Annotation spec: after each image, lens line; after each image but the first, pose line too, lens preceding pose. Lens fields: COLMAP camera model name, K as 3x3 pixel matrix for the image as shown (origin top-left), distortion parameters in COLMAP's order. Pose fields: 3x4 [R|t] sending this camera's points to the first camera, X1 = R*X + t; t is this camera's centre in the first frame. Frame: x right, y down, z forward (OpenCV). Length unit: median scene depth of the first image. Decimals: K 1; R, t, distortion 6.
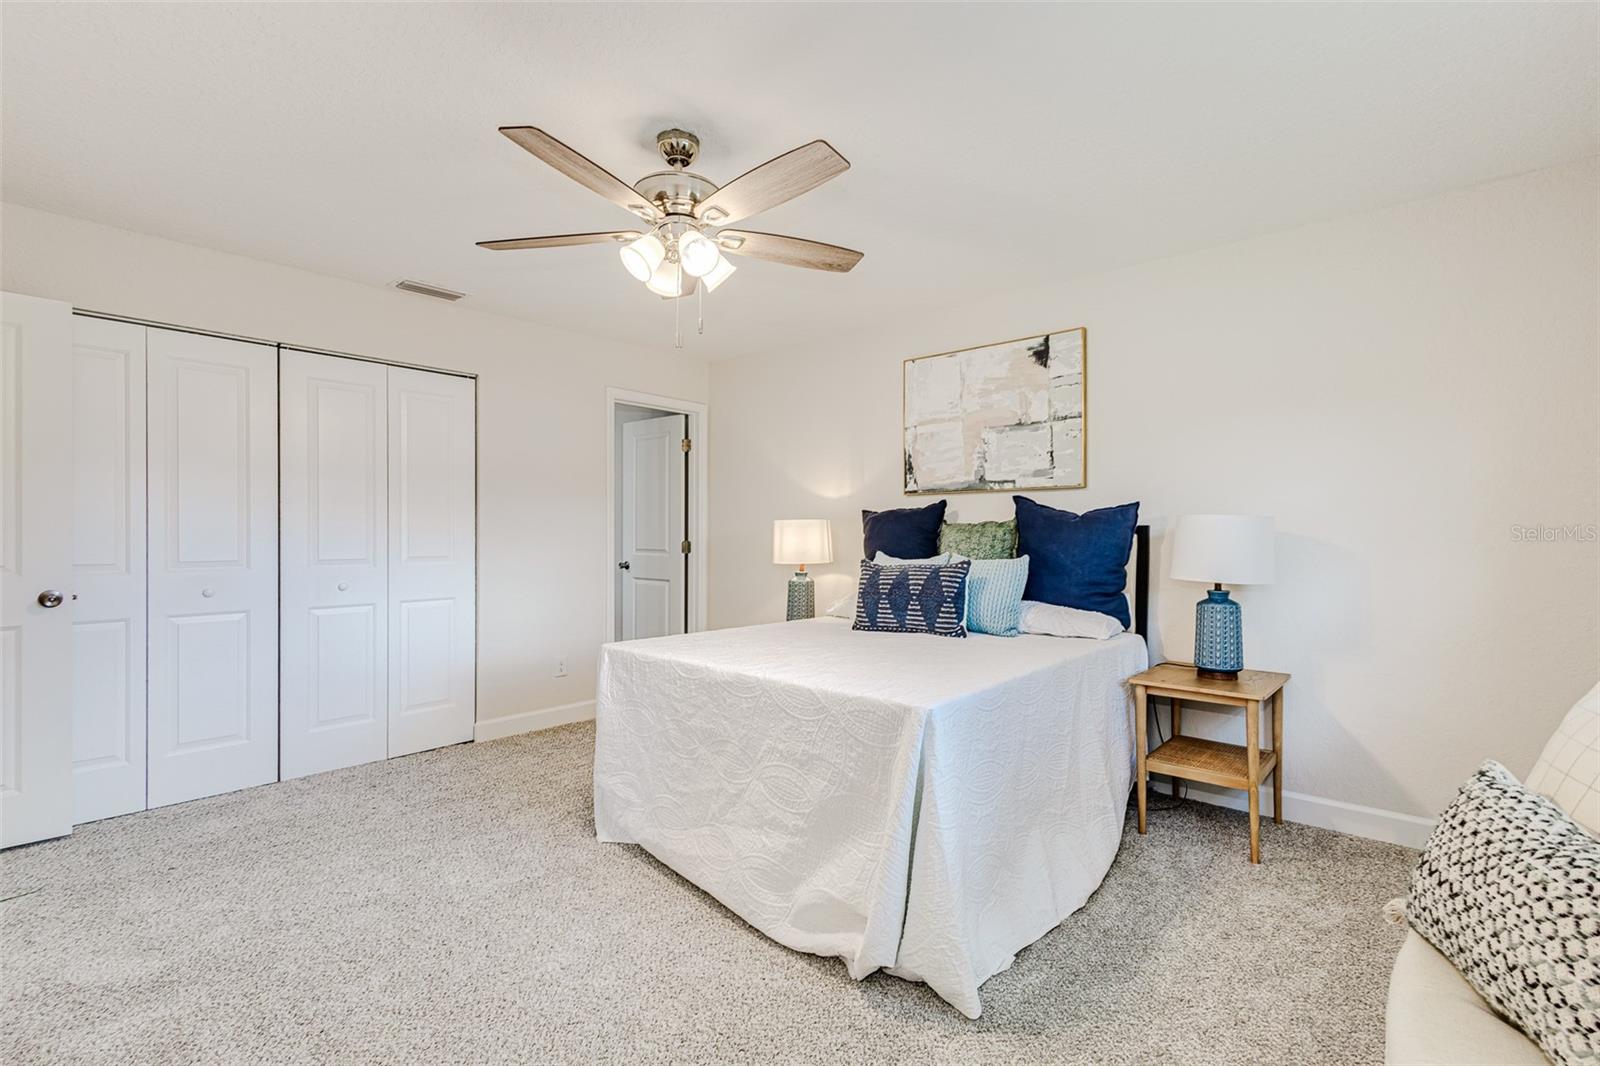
lens RADIAL K [[740.7, 0, 797.3], [0, 740.7, 532.8], [0, 0, 1]] dist [0.010320, -0.000893]
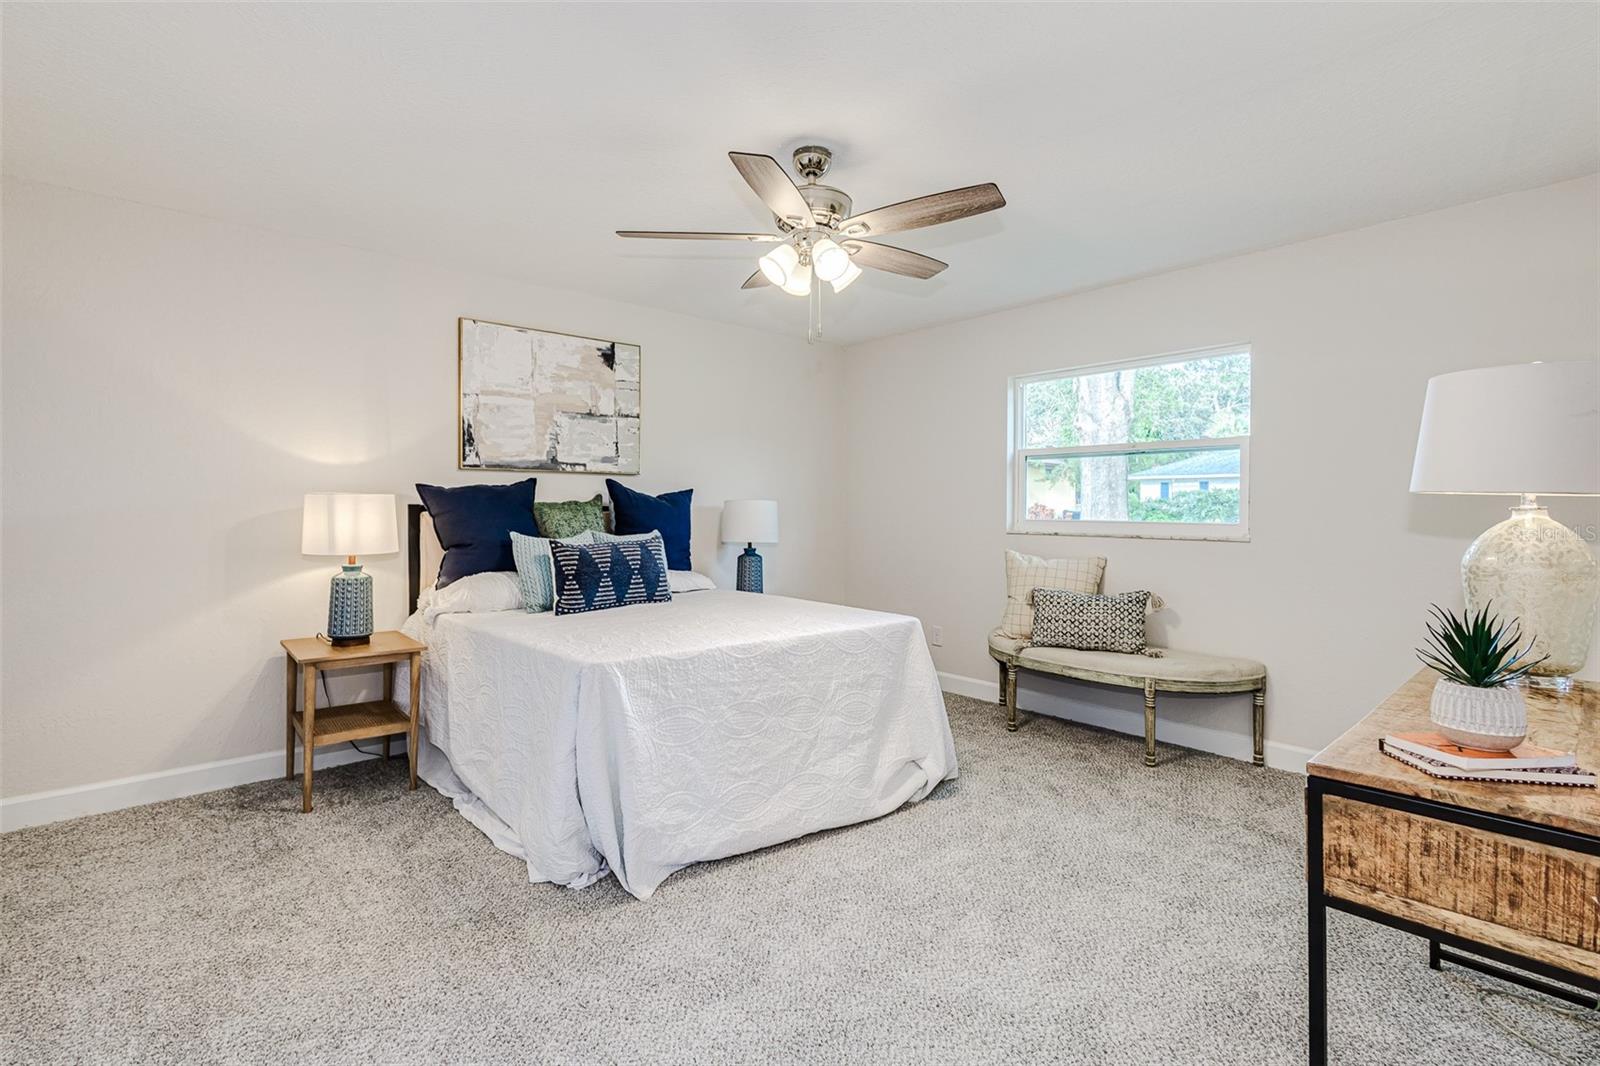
lens RADIAL K [[740.7, 0, 806.9], [0, 740.7, 508.3], [0, 0, 1]] dist [0.010320, -0.000893]
pose [[0.128679, 0.001452, 0.991685, -0.765072], [-0.002687, 0.999996, -0.001115, -0.004123], [-0.991683, -0.002521, 0.128682, 0.532048]]
